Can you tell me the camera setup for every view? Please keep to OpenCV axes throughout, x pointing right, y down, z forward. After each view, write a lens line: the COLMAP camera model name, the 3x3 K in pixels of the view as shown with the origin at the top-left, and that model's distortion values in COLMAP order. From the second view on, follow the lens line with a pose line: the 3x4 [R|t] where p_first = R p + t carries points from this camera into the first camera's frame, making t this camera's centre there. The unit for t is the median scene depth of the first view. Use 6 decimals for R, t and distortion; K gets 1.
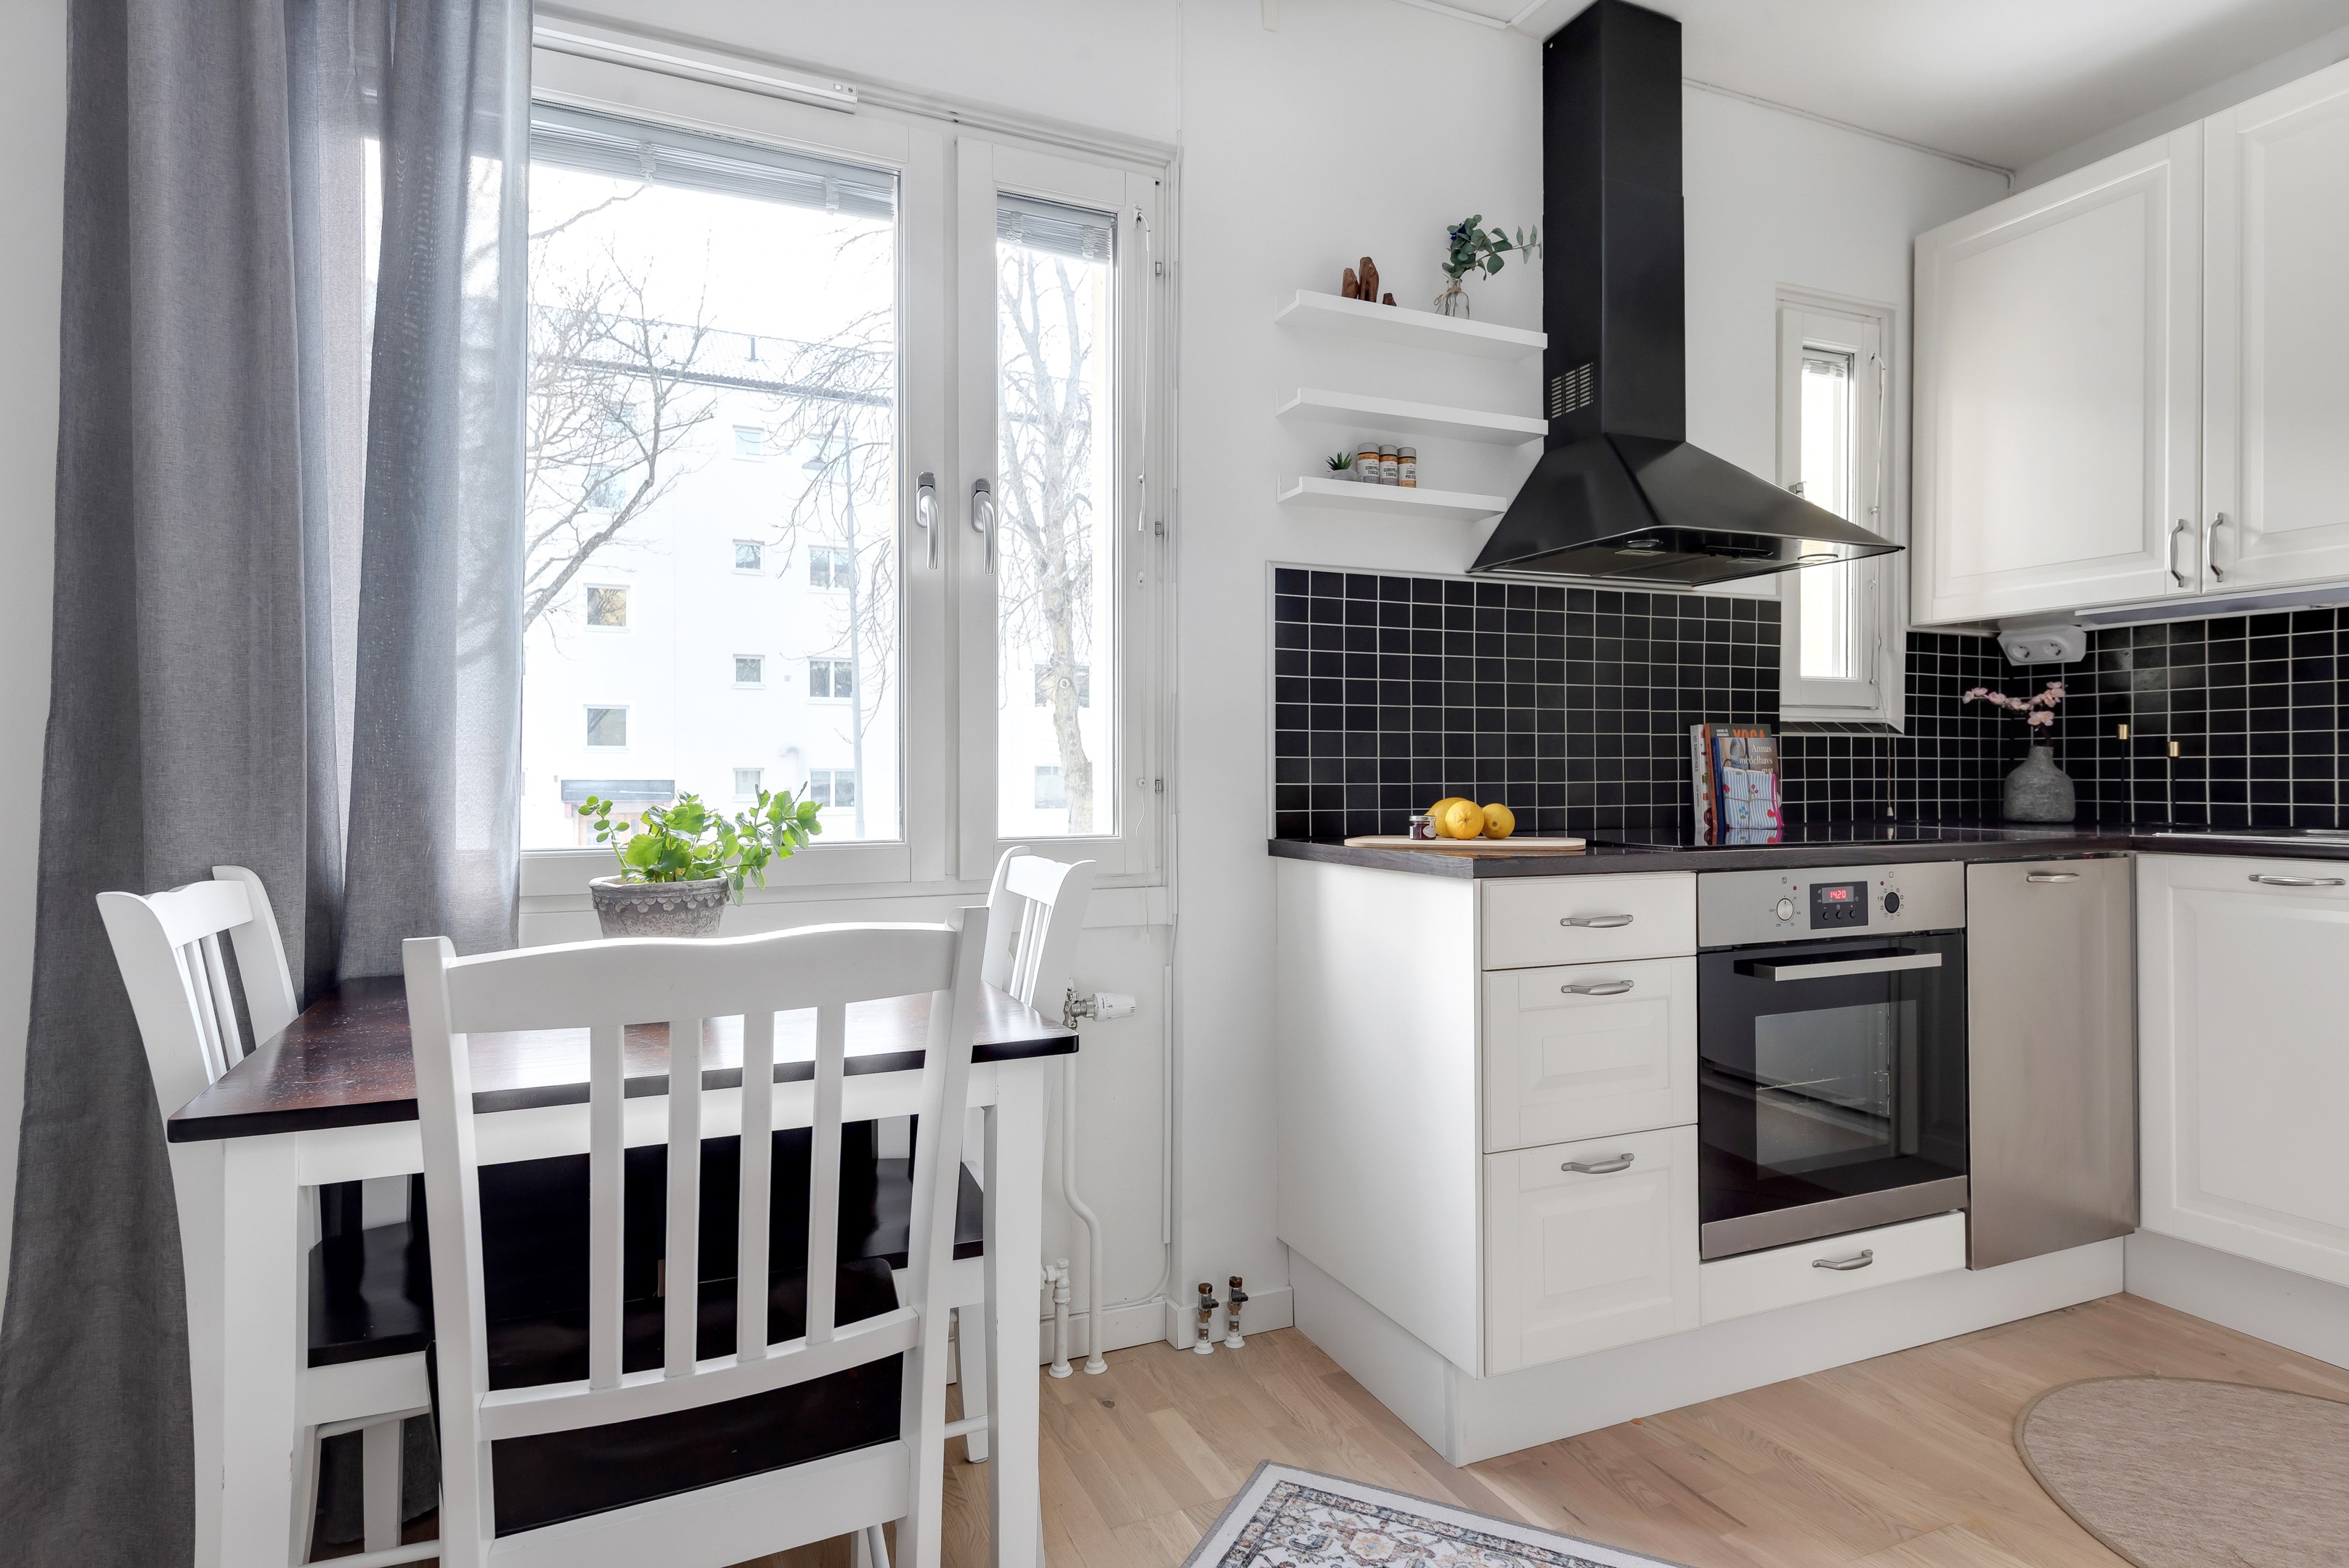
lens RADIAL K [[1275.6, 0, 1197.1], [0, 1275.6, 766.6], [0, 0, 1]] dist [0.045204, -0.030138]
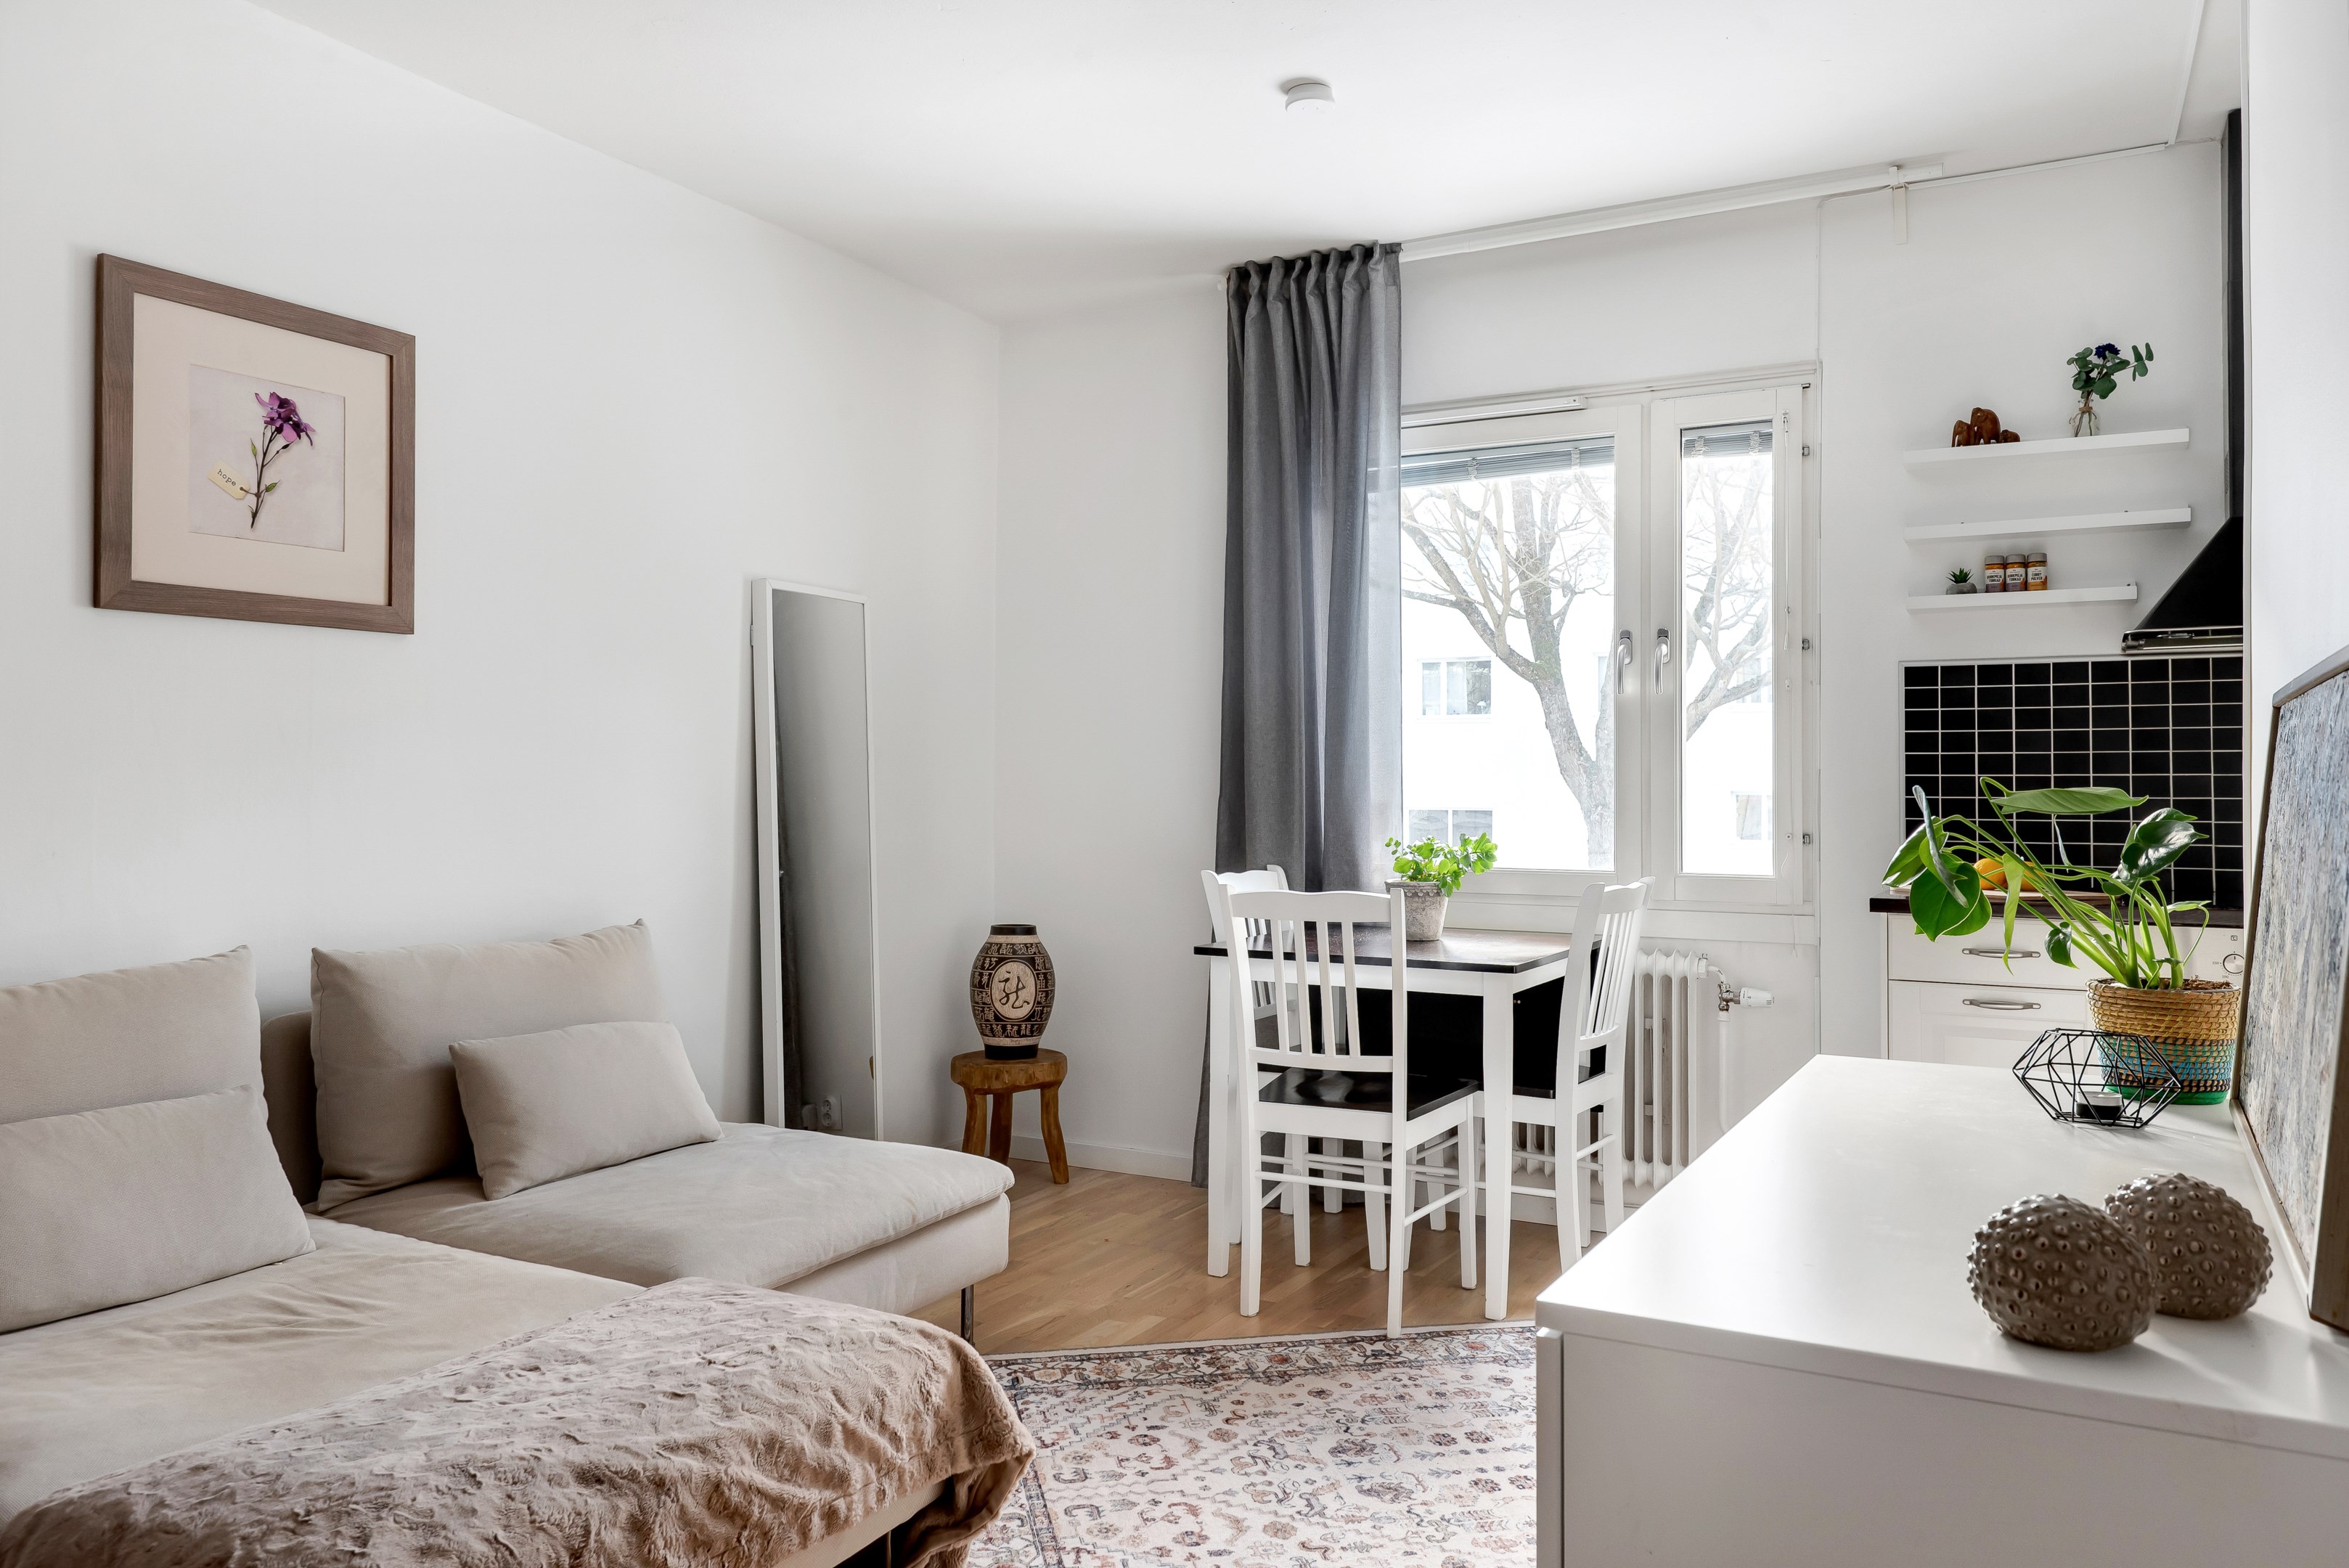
lens RADIAL K [[1734.0, 0, 1174.5], [0, 1734.0, 784.0], [0, 0, 1]] dist [-0.001660, -0.000589]
pose [[0.597299, 0.003303, -0.802012, 1.034808], [-0.001312, 0.999994, 0.003140, -0.047311], [0.802017, -0.000823, 0.597300, -0.610747]]
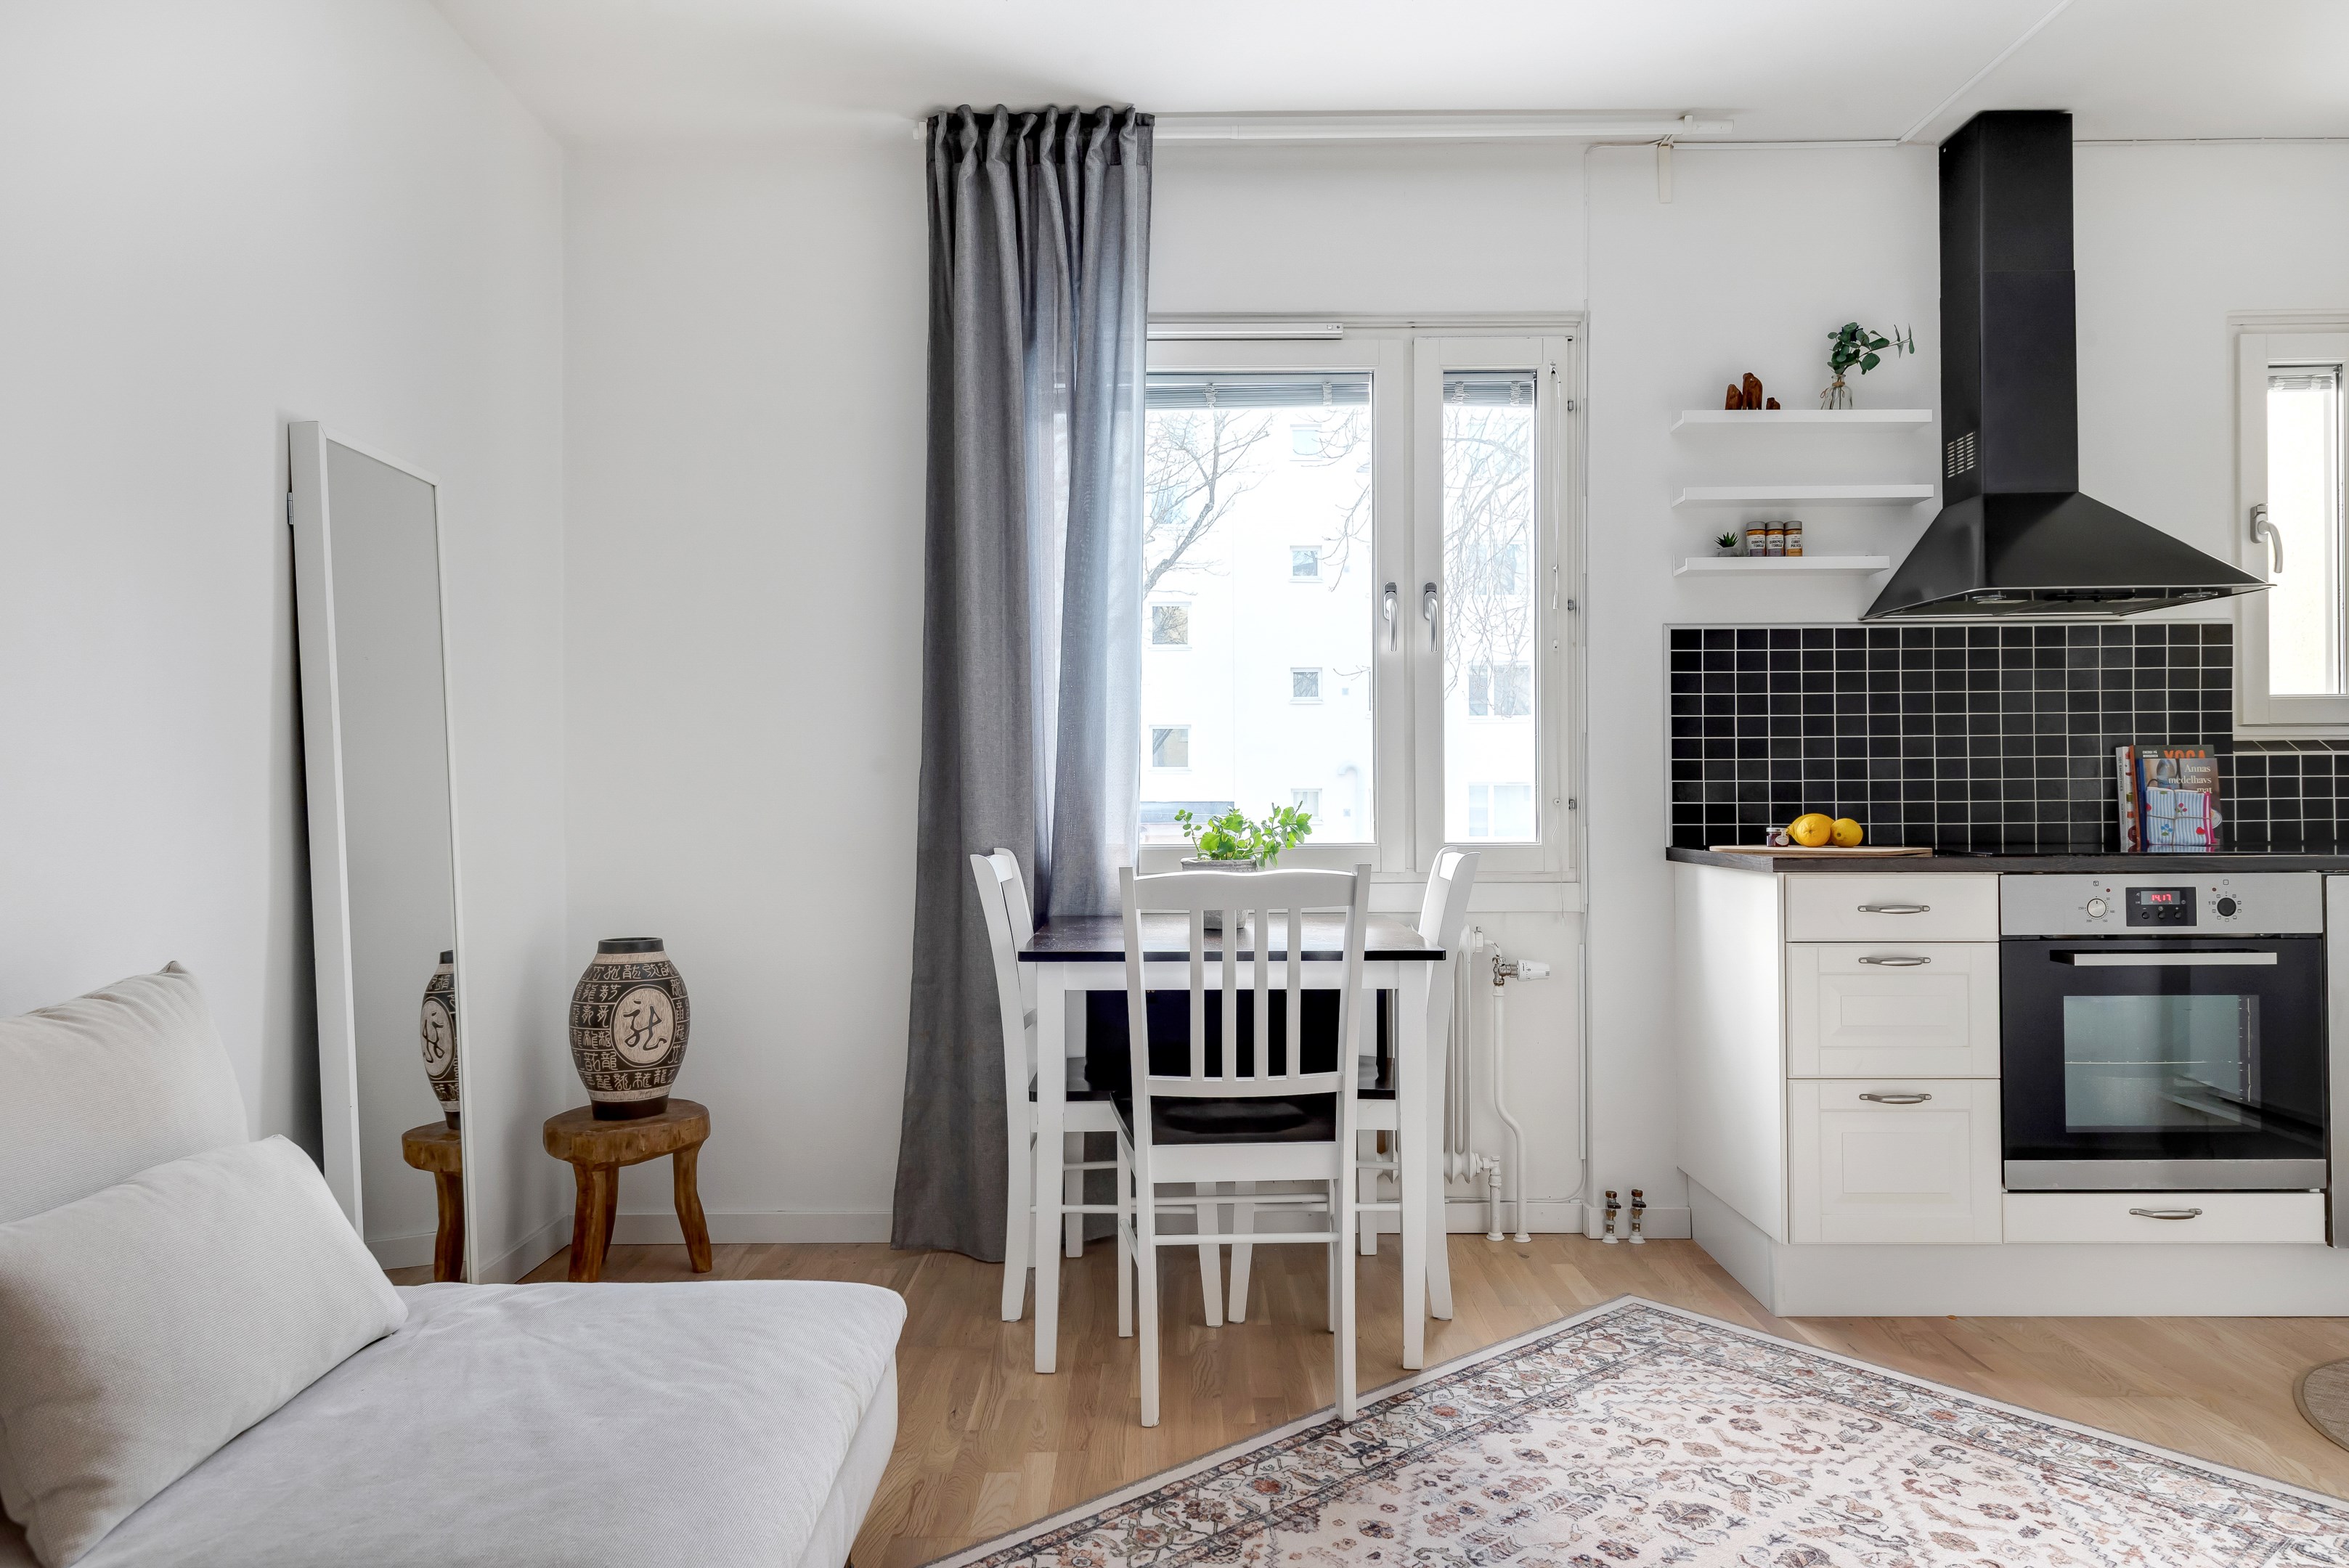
lens RADIAL K [[1522.5, 0, 1182.7], [0, 1522.5, 800.0], [0, 0, 1]] dist [0.017056, -0.002930]
pose [[0.912709, -0.001624, -0.408608, 0.243653], [0.005610, 0.999948, 0.008556, -0.004779], [0.408573, -0.010101, 0.912670, -0.576894]]
